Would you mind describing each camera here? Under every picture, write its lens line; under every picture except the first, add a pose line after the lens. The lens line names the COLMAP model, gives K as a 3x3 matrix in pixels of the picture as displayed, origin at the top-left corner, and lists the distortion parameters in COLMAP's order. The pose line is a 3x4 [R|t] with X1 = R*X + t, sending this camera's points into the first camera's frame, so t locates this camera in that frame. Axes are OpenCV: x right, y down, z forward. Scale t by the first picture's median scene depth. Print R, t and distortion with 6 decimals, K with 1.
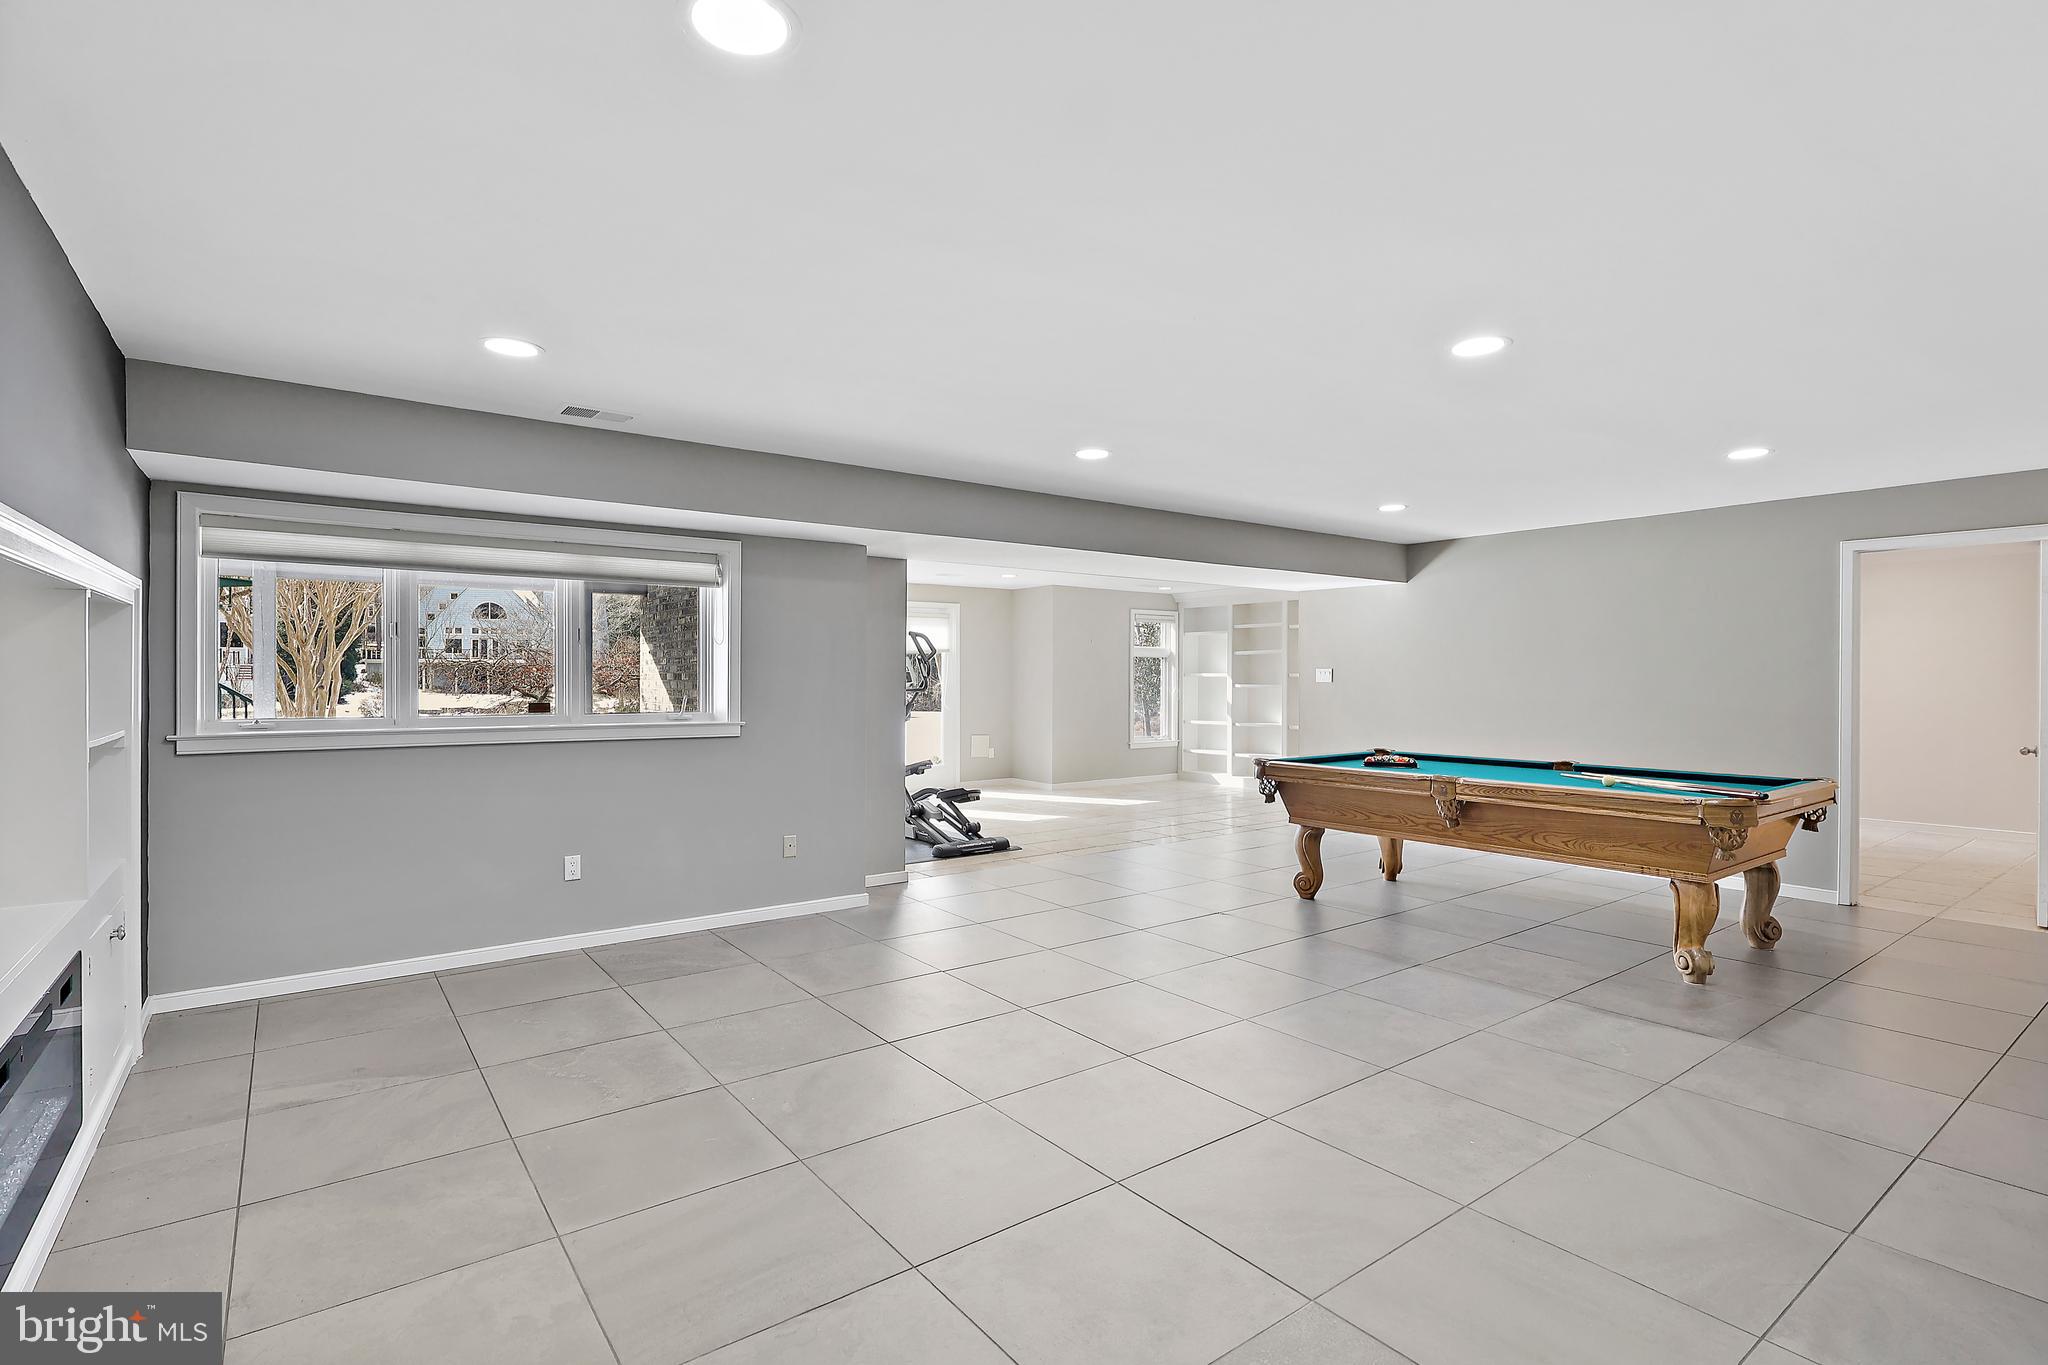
lens RADIAL K [[967.1, 0, 1020.6], [0, 967.1, 676.0], [0, 0, 1]] dist [-0.003750, -0.000357]
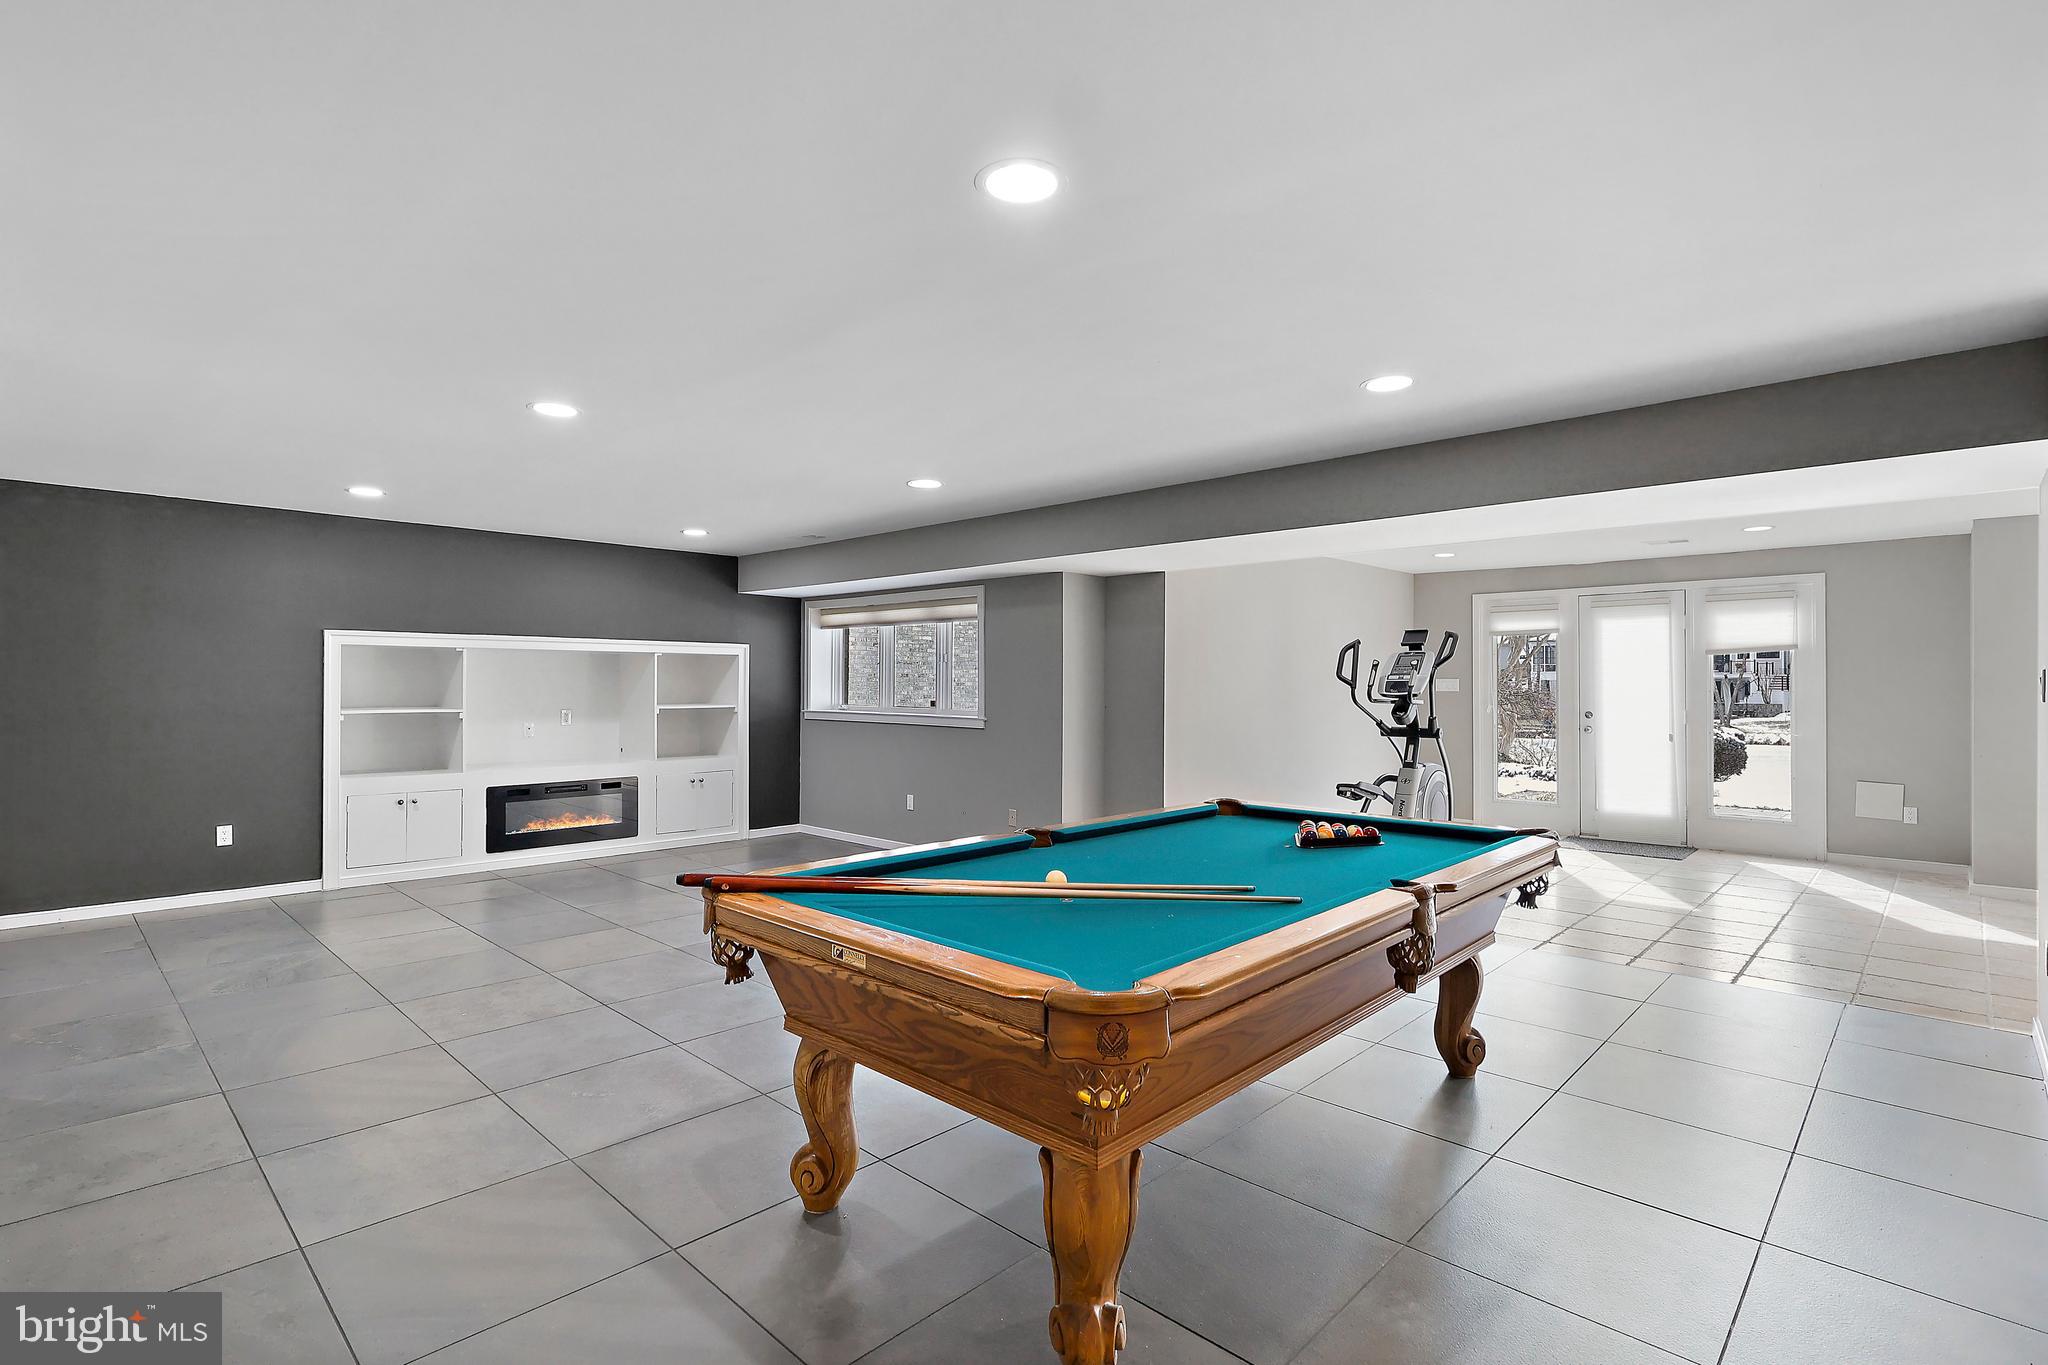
lens RADIAL K [[967.1, 0, 1030.1], [0, 967.1, 683.9], [0, 0, 1]] dist [-0.003750, -0.000357]
pose [[0.163781, -0.003213, -0.986492, 1.065660], [-0.003109, 0.999988, -0.003773, 0.005328], [0.986492, 0.003685, 0.163769, 0.849250]]
